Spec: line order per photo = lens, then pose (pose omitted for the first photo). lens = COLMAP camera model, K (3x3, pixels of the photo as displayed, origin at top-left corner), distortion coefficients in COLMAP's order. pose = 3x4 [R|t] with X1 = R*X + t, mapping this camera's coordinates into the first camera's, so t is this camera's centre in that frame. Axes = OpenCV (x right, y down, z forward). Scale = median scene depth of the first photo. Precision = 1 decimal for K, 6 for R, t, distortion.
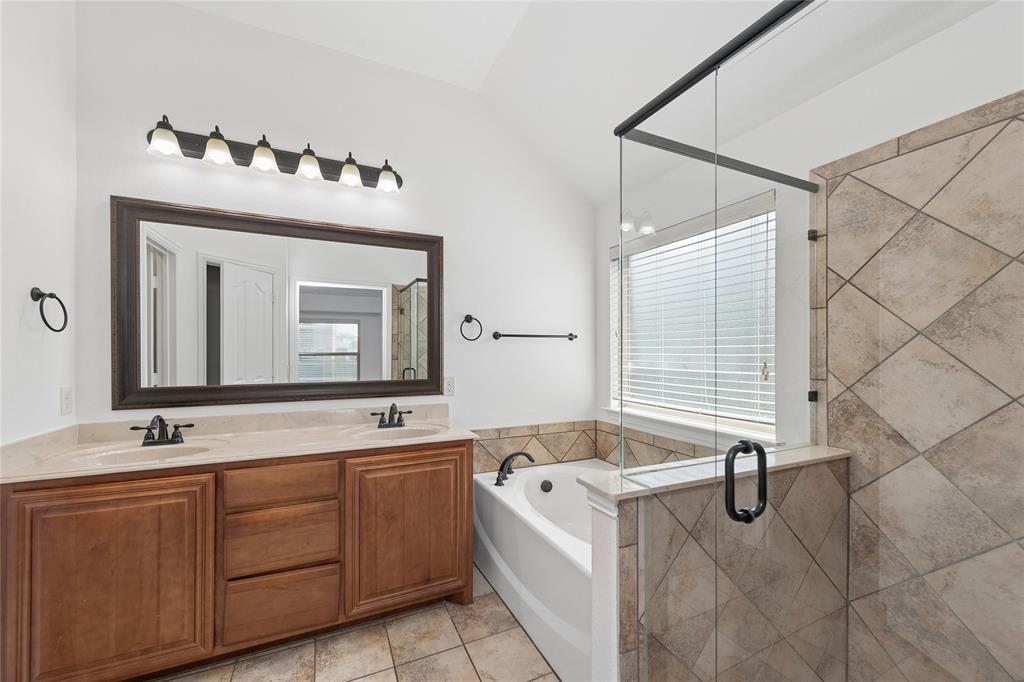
lens RADIAL K [[405.1, 0, 512.1], [0, 405.1, 348.5], [0, 0, 1]] dist [0.017633, -0.006346]
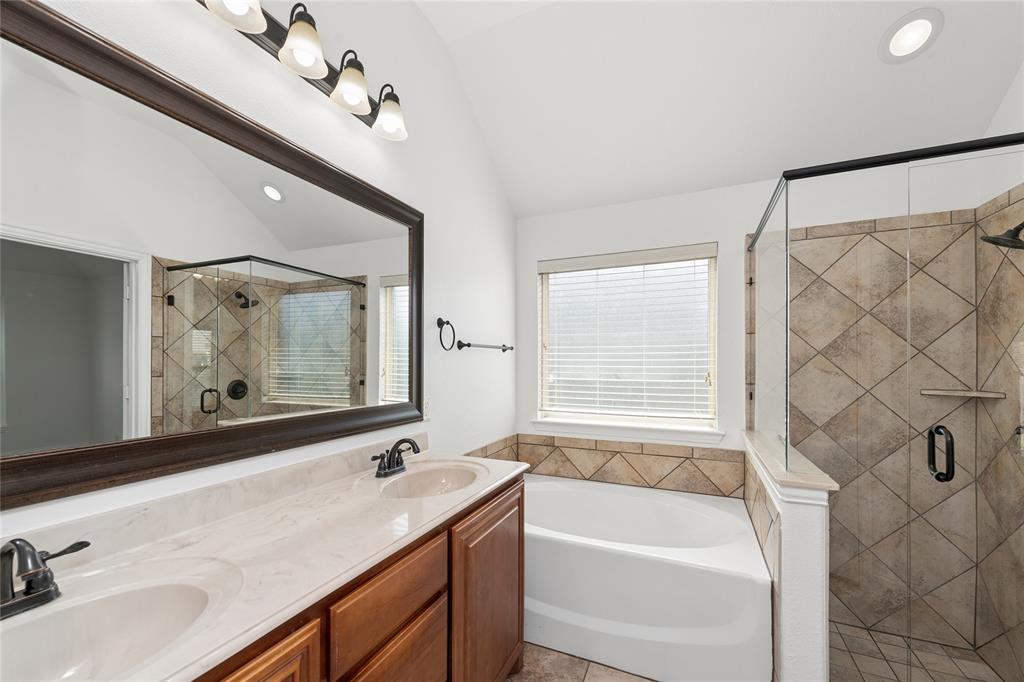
lens RADIAL K [[411.0, 0, 509.8], [0, 411.0, 361.2], [0, 0, 1]] dist [0.009971, -0.000073]
pose [[0.762471, 0.003975, 0.647011, -0.658517], [-0.005498, 0.999985, 0.000337, 0.001157], [-0.647000, -0.003814, 0.762481, 0.367559]]
